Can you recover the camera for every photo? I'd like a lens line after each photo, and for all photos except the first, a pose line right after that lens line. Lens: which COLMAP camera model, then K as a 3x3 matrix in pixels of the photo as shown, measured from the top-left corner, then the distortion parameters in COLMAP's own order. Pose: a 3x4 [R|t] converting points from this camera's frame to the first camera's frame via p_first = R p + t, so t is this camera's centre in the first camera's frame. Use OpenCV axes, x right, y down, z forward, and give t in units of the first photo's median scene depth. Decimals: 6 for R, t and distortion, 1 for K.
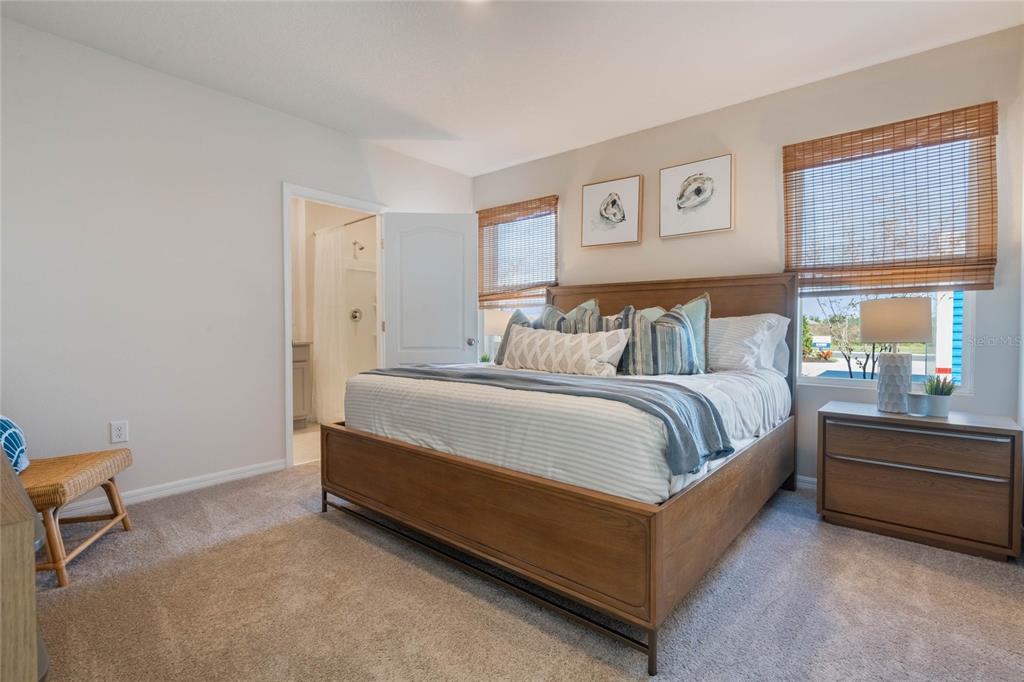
lens RADIAL K [[470.7, 0, 517.1], [0, 470.7, 340.5], [0, 0, 1]] dist [0.000002, 0.000585]
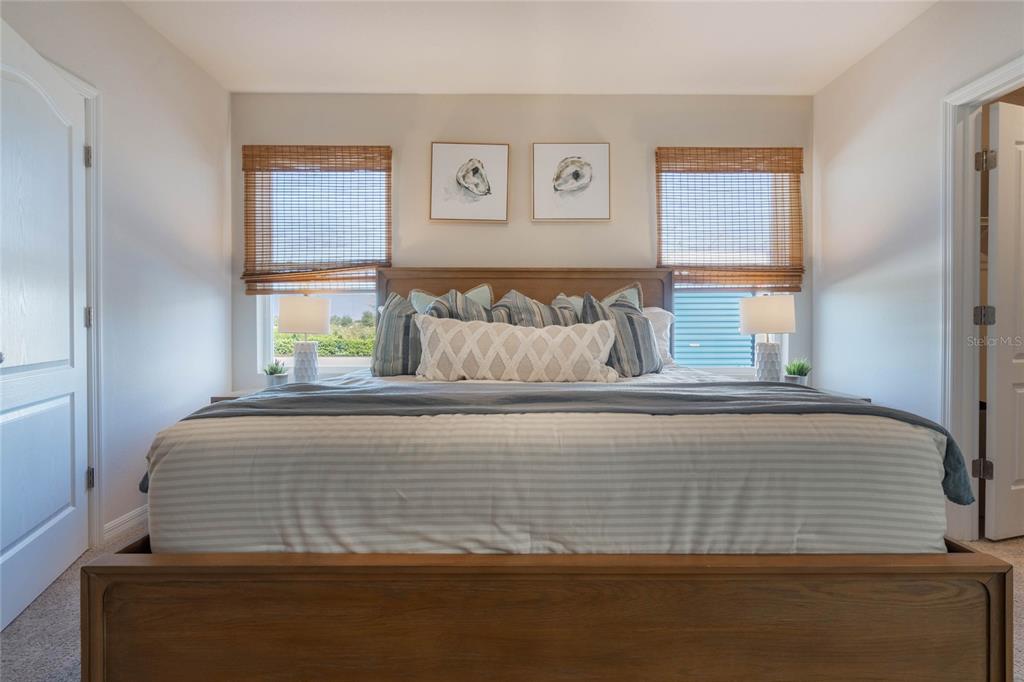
lens RADIAL K [[464.3, 0, 508.3], [0, 464.3, 331.4], [0, 0, 1]] dist [-0.004164, 0.000180]
pose [[0.768410, -0.007055, 0.639918, -0.306481], [0.019603, 0.999729, -0.012517, 0.000898], [-0.639657, 0.022163, 0.768341, 0.384186]]
